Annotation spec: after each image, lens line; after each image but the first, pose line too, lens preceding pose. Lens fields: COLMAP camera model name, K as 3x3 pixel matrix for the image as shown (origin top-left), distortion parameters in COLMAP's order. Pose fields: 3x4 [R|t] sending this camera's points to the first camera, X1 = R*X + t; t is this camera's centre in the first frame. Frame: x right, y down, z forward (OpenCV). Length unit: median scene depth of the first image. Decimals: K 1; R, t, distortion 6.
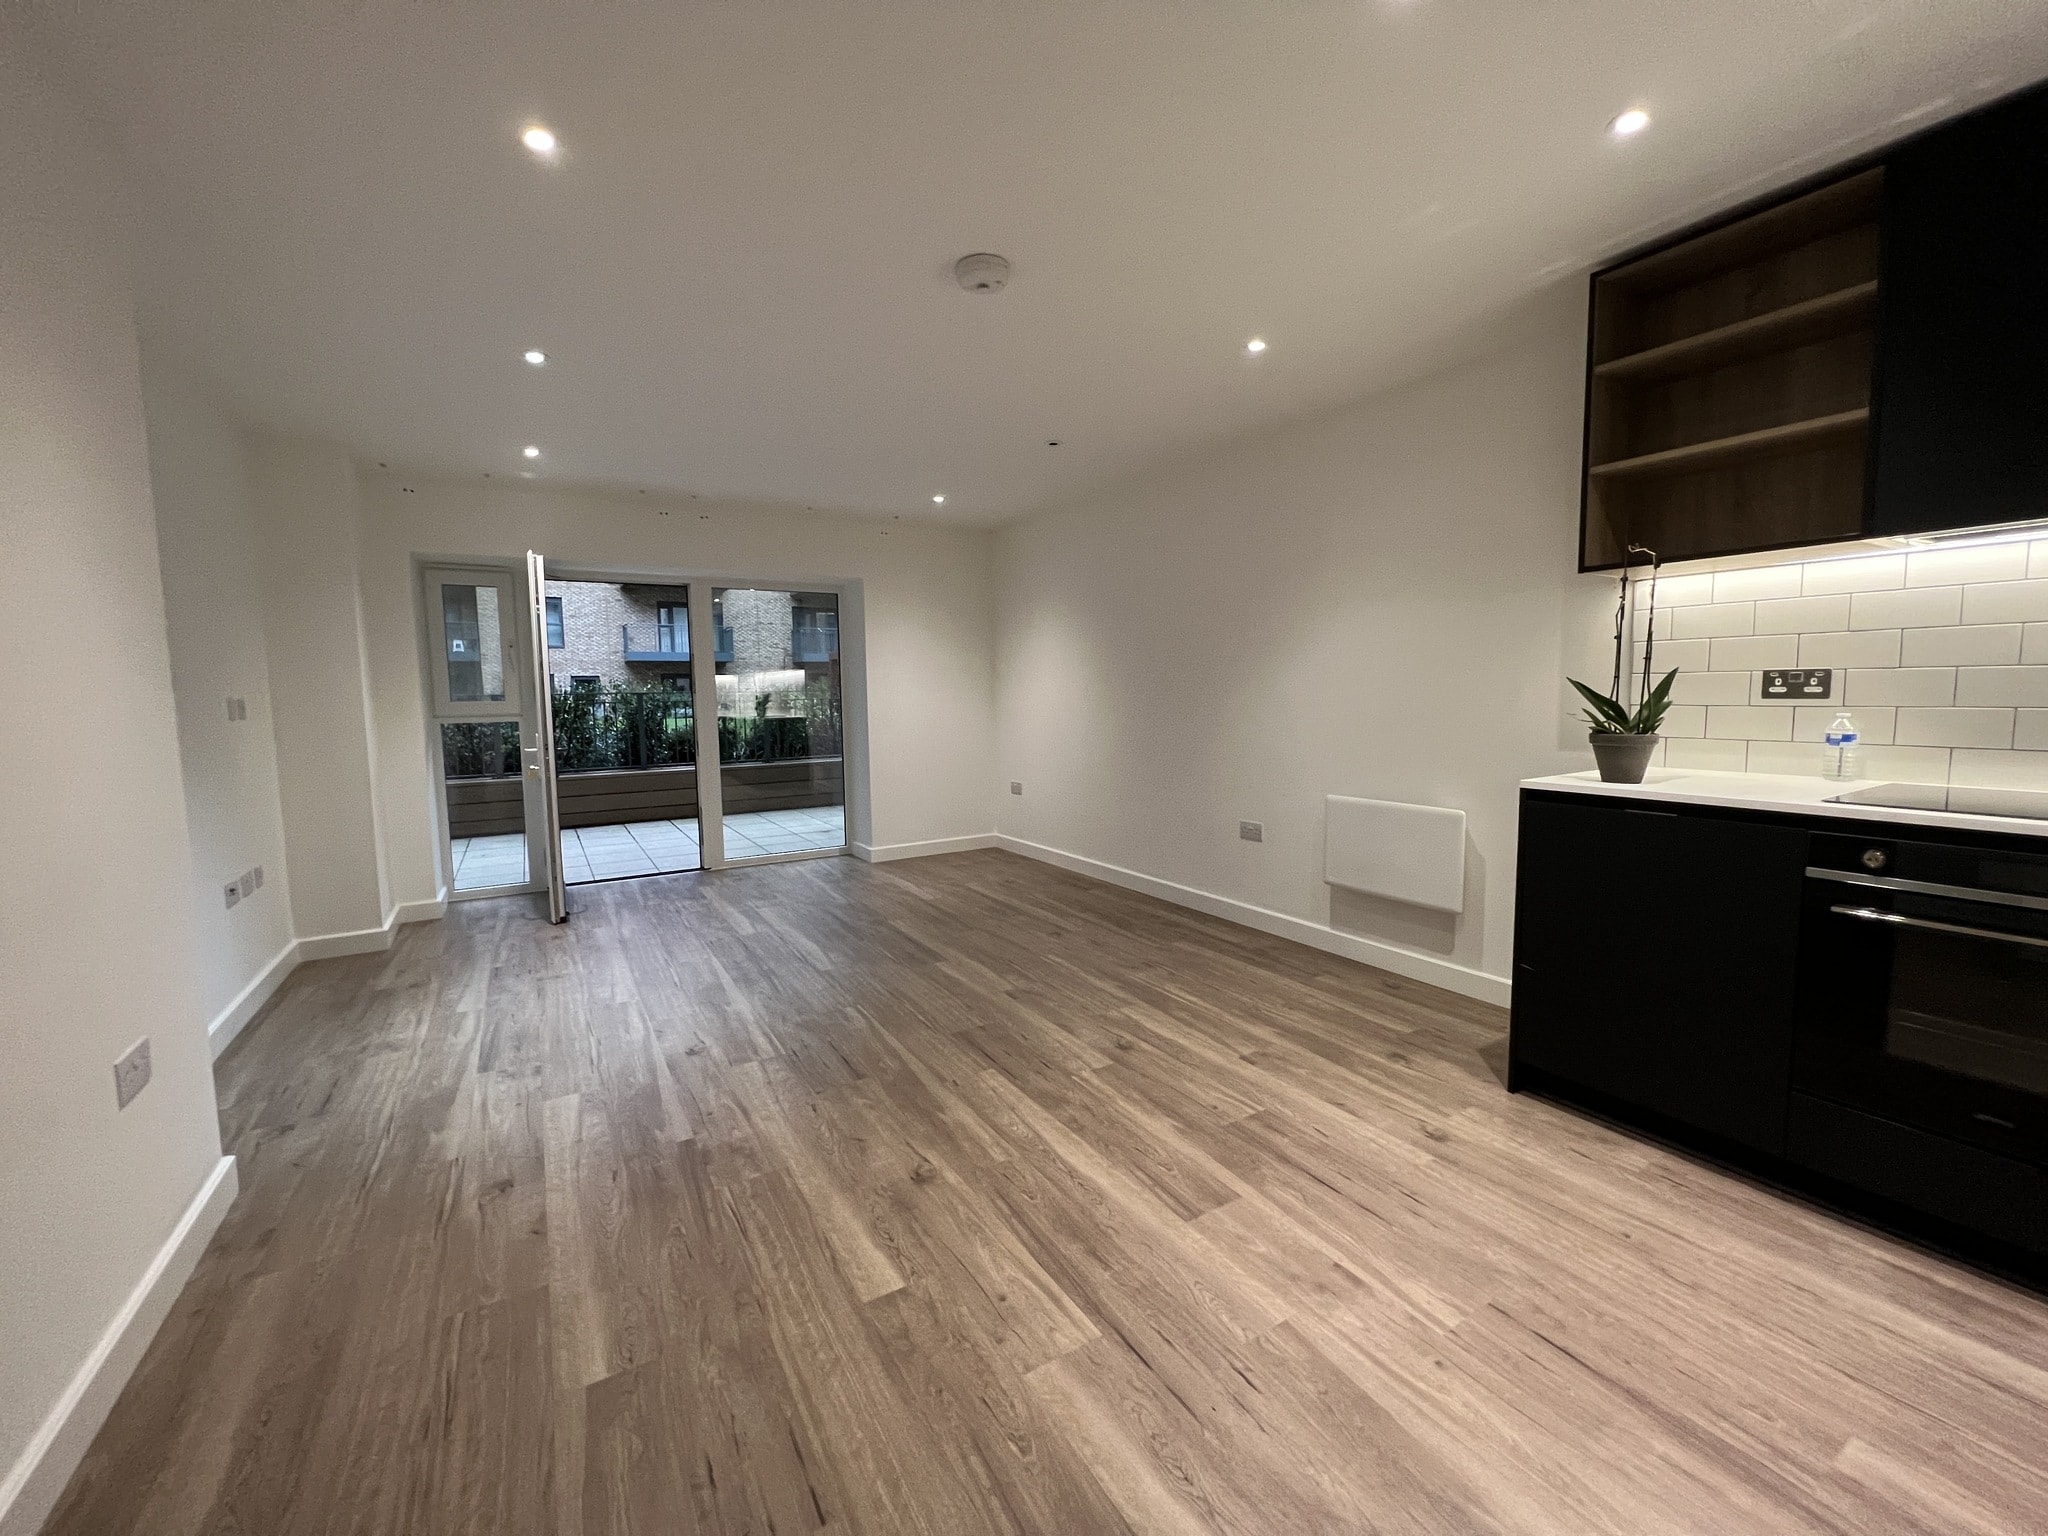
lens RADIAL K [[824.7, 0, 1024.0], [0, 824.7, 768.0], [0, 0, 1]] dist [0.001275, 0.000072]
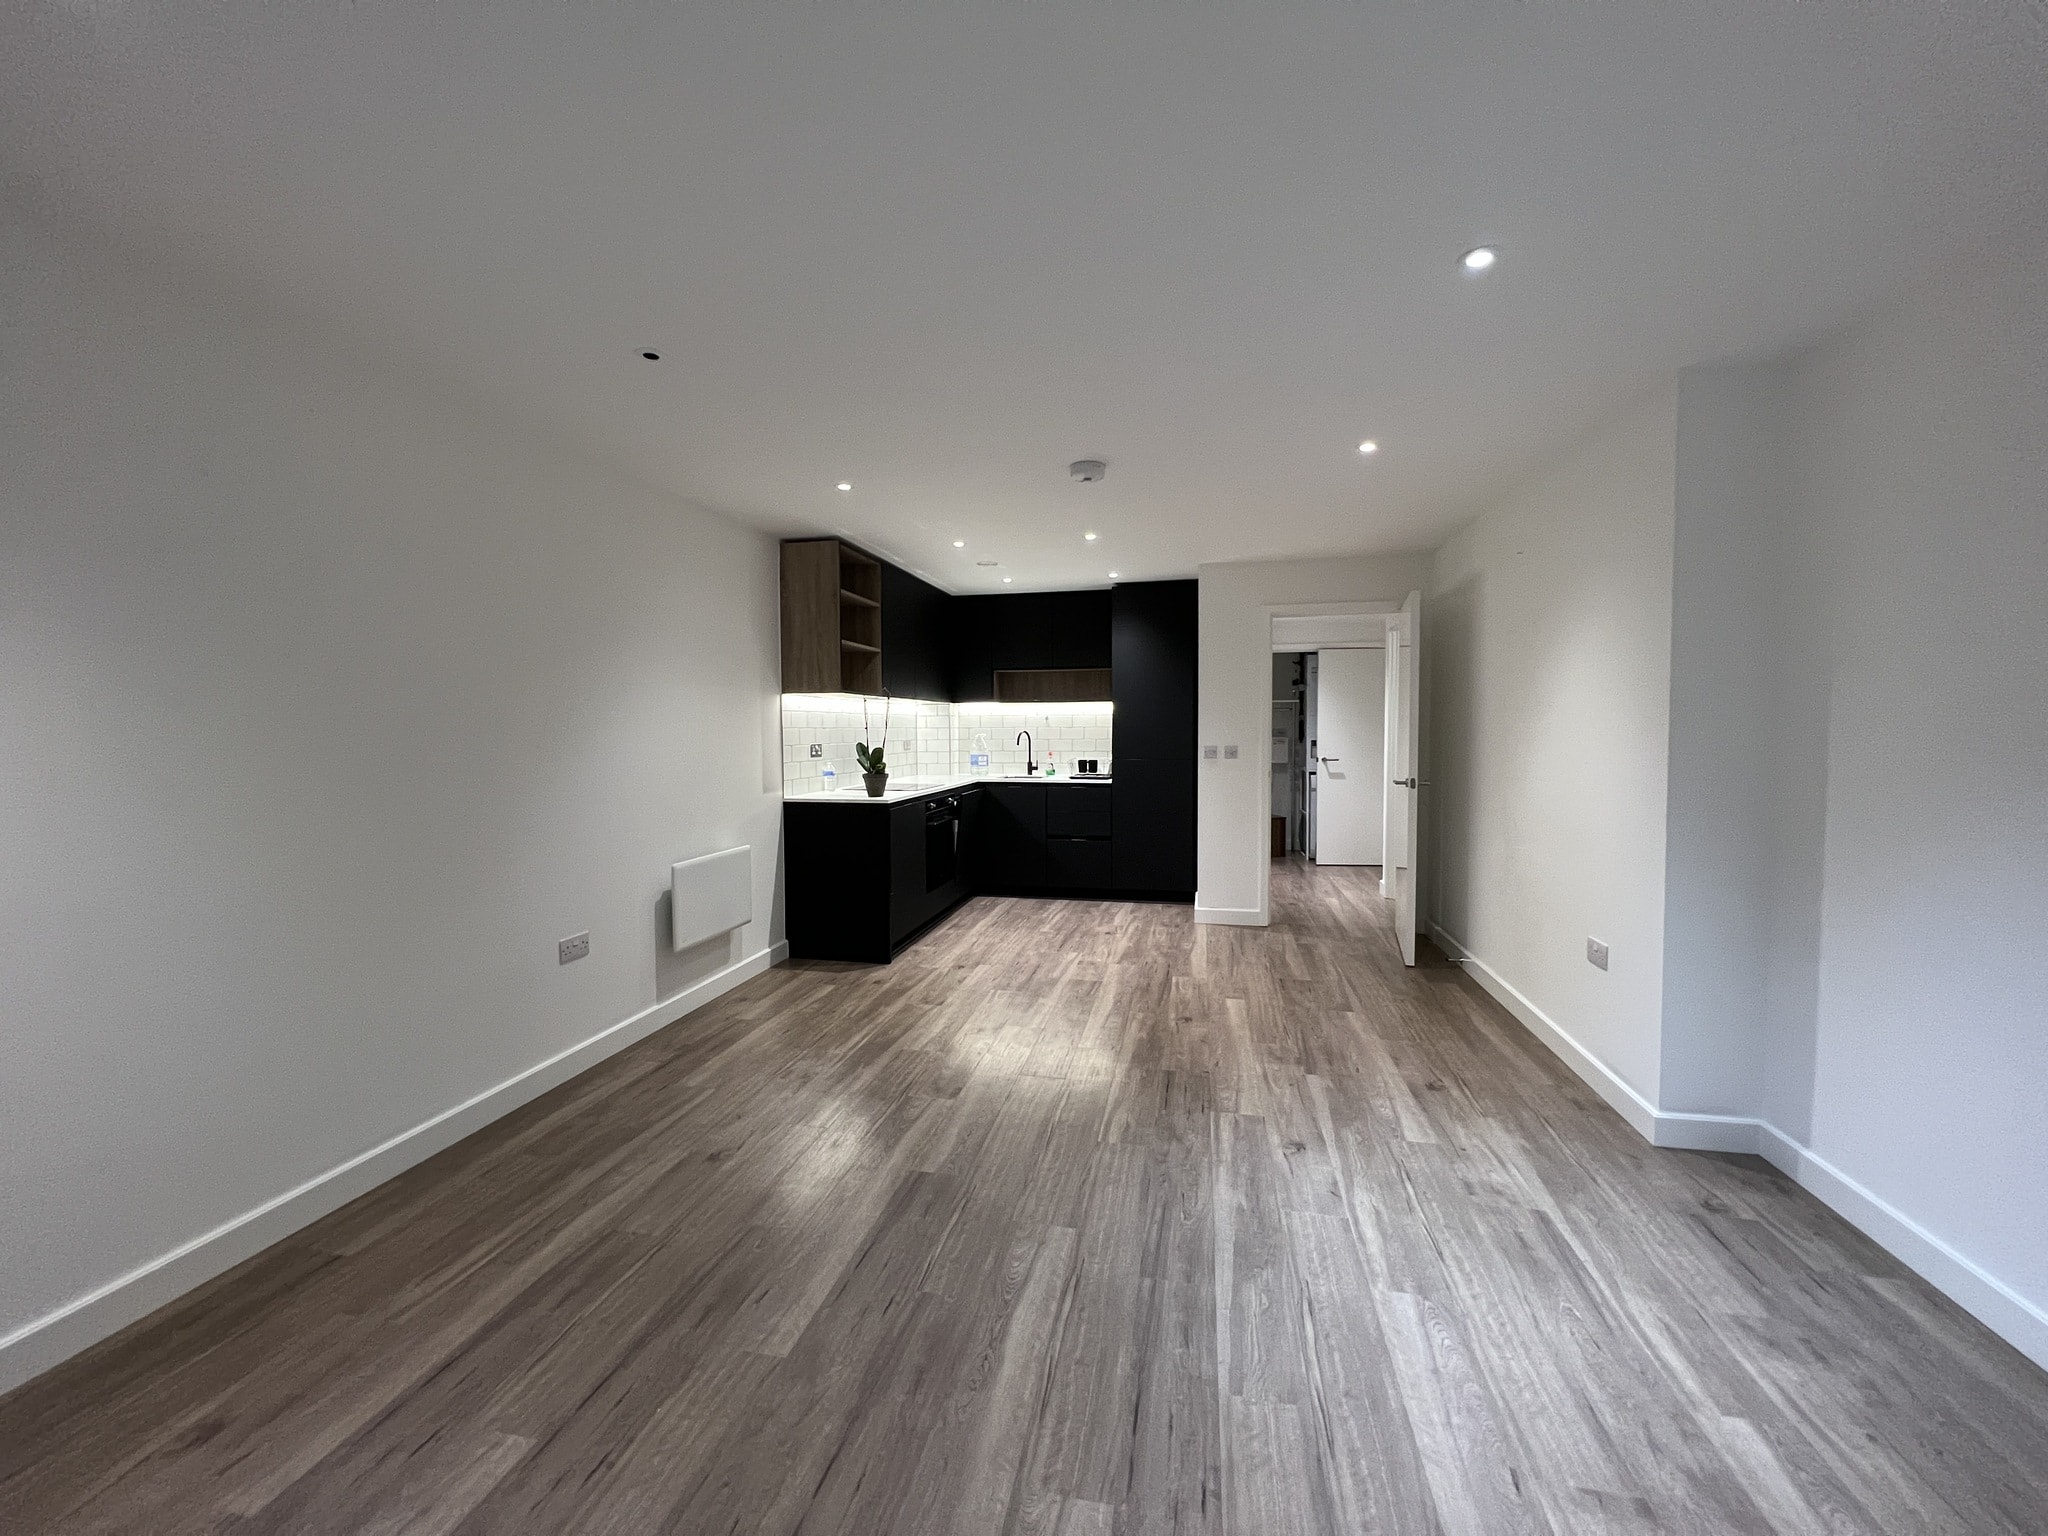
lens RADIAL K [[824.7, 0, 1024.0], [0, 824.7, 768.0], [0, 0, 1]] dist [0.001275, 0.000072]
pose [[-0.729940, -0.014208, 0.683364, -0.855087], [0.079941, 0.991148, 0.105997, -0.212905], [-0.678820, 0.132000, -0.722343, 1.936897]]
